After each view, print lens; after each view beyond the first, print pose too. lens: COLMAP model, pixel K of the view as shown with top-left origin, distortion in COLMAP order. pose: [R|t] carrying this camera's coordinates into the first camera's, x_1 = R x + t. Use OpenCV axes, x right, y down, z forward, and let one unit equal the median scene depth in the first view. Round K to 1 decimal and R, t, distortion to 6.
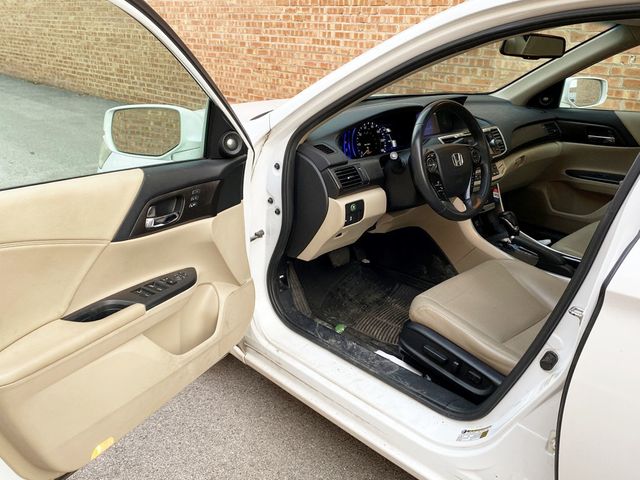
lens RADIAL K [[580.3, 0, 300.2], [0, 580.3, 248.7], [0, 0, 1]] dist [-0.002531, 0.000000]
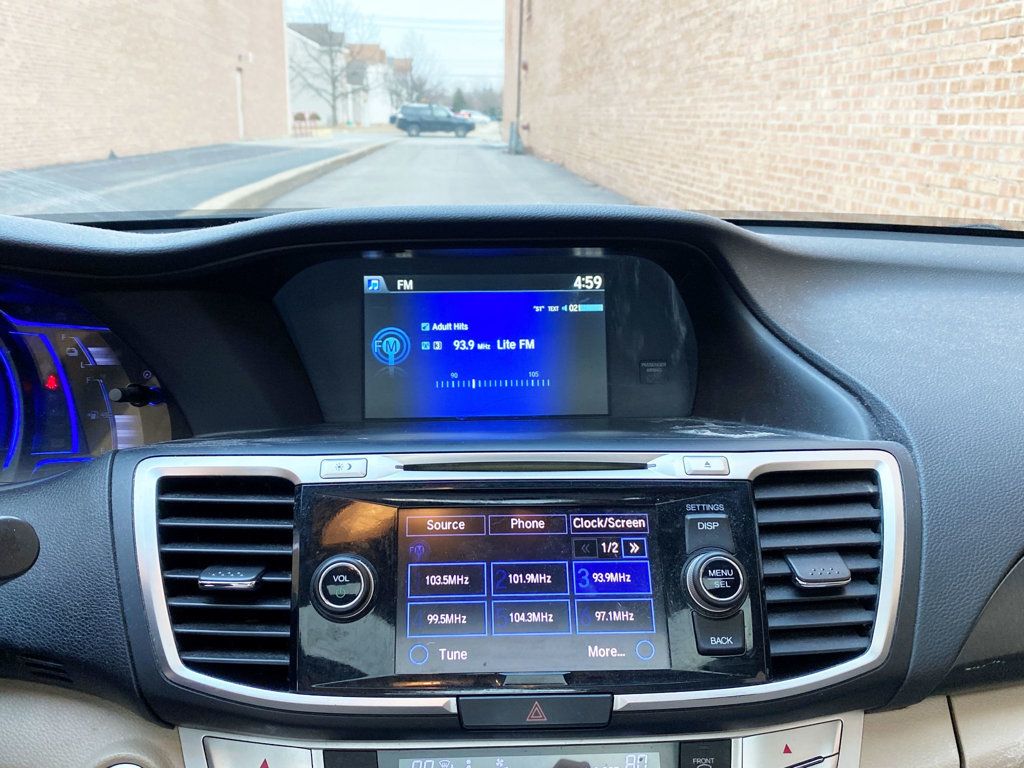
lens RADIAL K [[928.5, 0, 499.7], [0, 928.5, 383.0], [0, 0, 1]] dist [-0.002531, 0.000000]
pose [[0.771577, 0.165848, -0.614137, 0.148143], [-0.229400, 0.972999, -0.025450, -0.074542], [0.593334, 0.160520, 0.788789, 0.288464]]
